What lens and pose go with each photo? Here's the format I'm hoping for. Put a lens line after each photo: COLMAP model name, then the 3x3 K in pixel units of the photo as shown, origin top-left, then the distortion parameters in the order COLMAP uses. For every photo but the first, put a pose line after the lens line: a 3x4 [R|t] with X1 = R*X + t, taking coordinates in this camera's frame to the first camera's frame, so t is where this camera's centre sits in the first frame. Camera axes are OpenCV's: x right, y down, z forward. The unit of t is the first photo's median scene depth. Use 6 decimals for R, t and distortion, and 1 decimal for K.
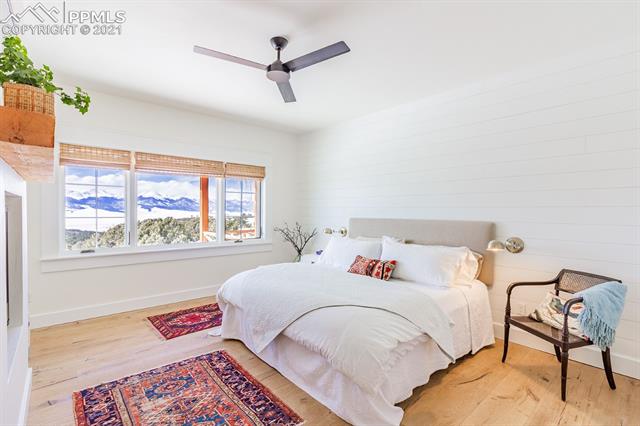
lens RADIAL K [[300.0, 0, 320.0], [0, 300.0, 213.0], [0, 0, 1]] dist [-0.000758, -0.000032]
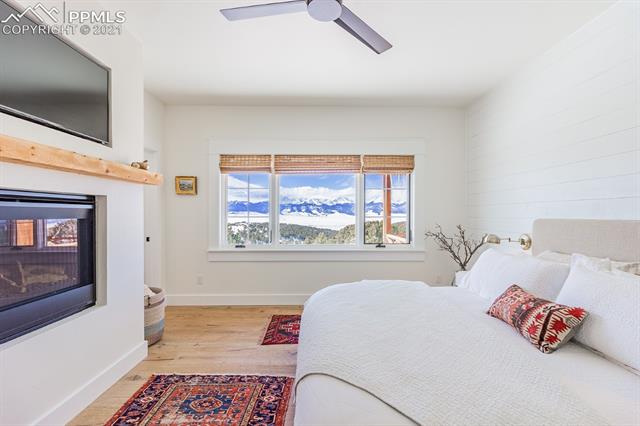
lens RADIAL K [[300.0, 0, 320.0], [0, 300.0, 213.0], [0, 0, 1]] dist [-0.000758, -0.000032]
pose [[0.762279, -0.006806, -0.647213, 0.220655], [-0.000033, 0.999944, -0.010554, 0.013770], [0.647248, 0.008066, 0.762236, 0.348895]]
